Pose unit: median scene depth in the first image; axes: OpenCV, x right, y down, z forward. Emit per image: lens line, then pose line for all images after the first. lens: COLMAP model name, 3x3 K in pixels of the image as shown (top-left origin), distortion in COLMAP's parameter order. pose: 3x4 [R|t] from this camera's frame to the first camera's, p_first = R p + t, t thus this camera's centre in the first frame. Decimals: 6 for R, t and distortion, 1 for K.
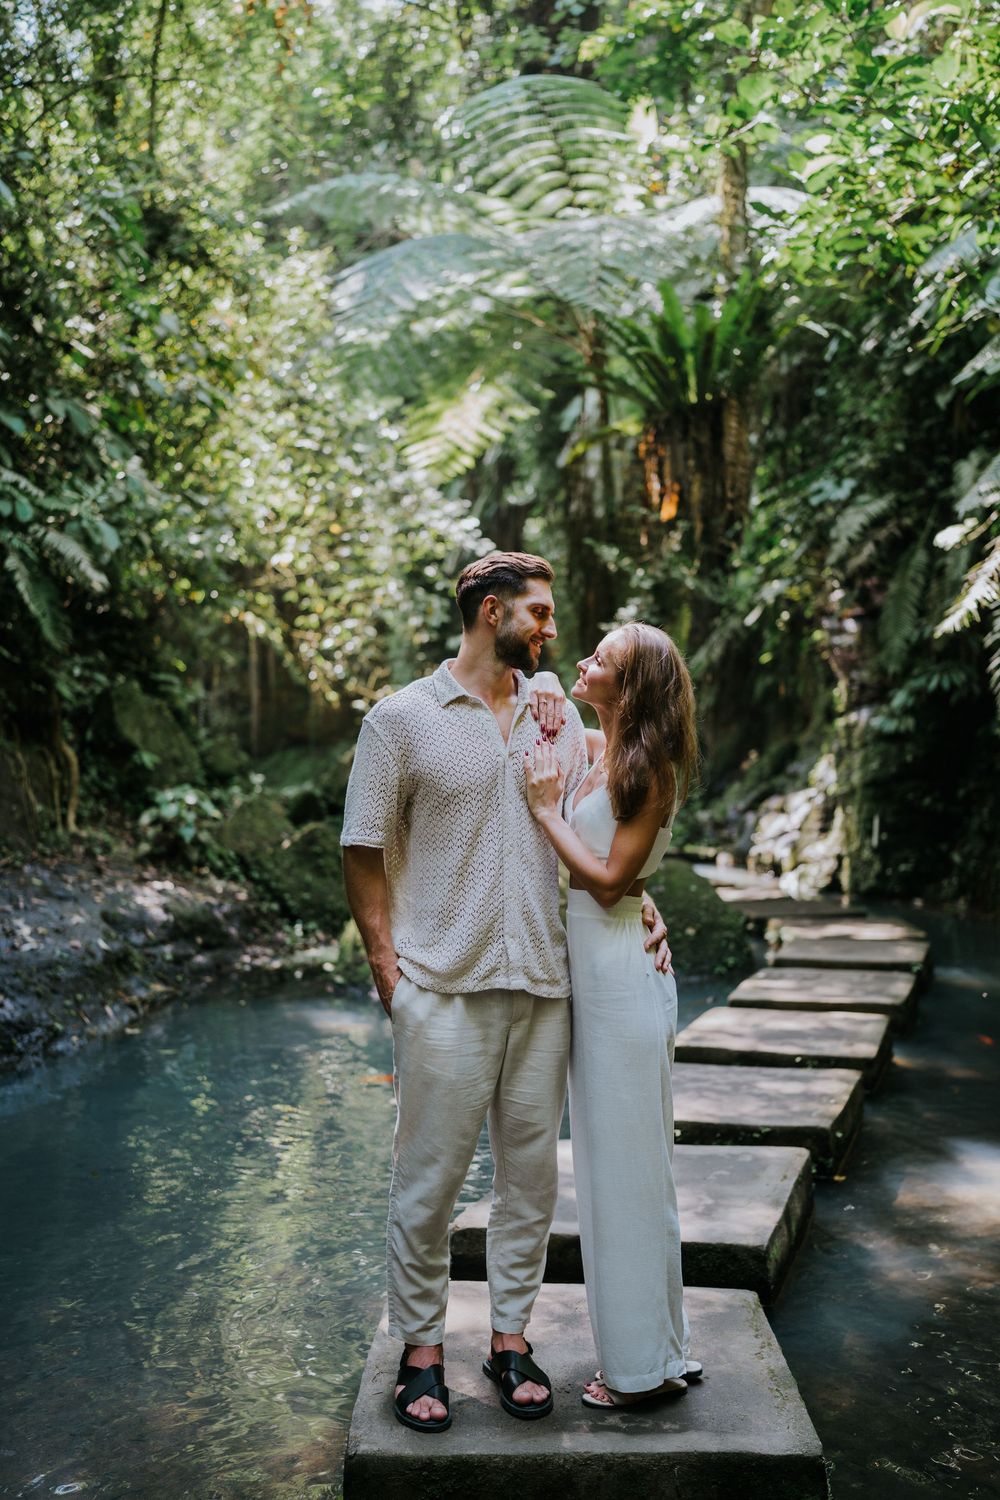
lens RADIAL K [[1515.7, 0, 497.1], [0, 1515.7, 750.6], [0, 0, 1]] dist [-0.012668, 0.186027]
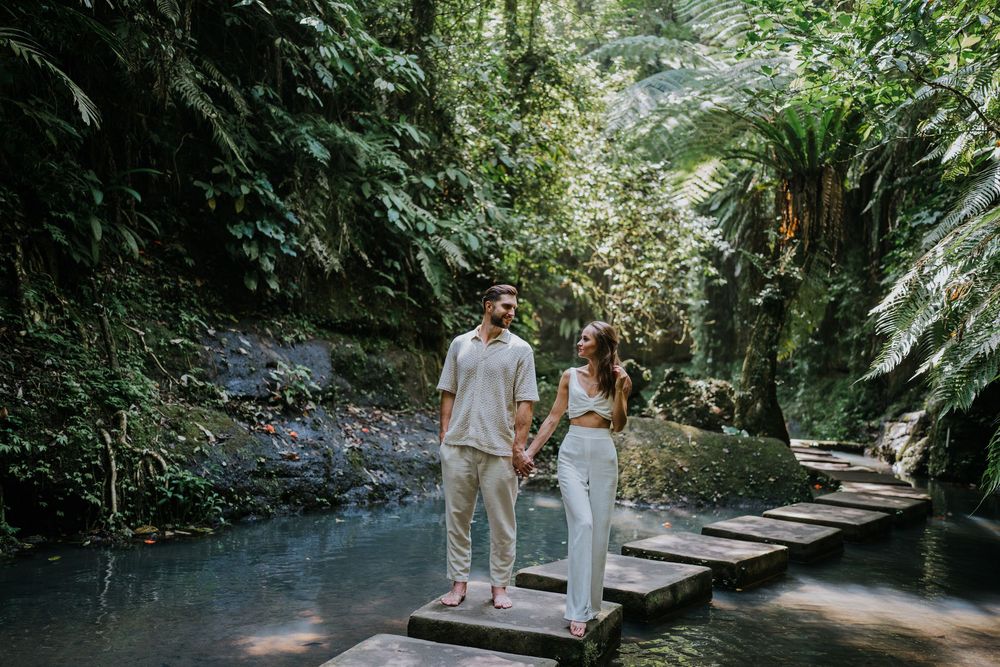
lens RADIAL K [[1010.5, 0, 501.6], [0, 1010.5, 351.0], [0, 0, 1]] dist [-0.012668, 0.186027]
pose [[0.955577, 0.056318, -0.289310, 0.142000], [-0.060910, 0.998120, -0.006885, -0.000893], [0.288378, 0.024201, 0.957211, -0.176087]]
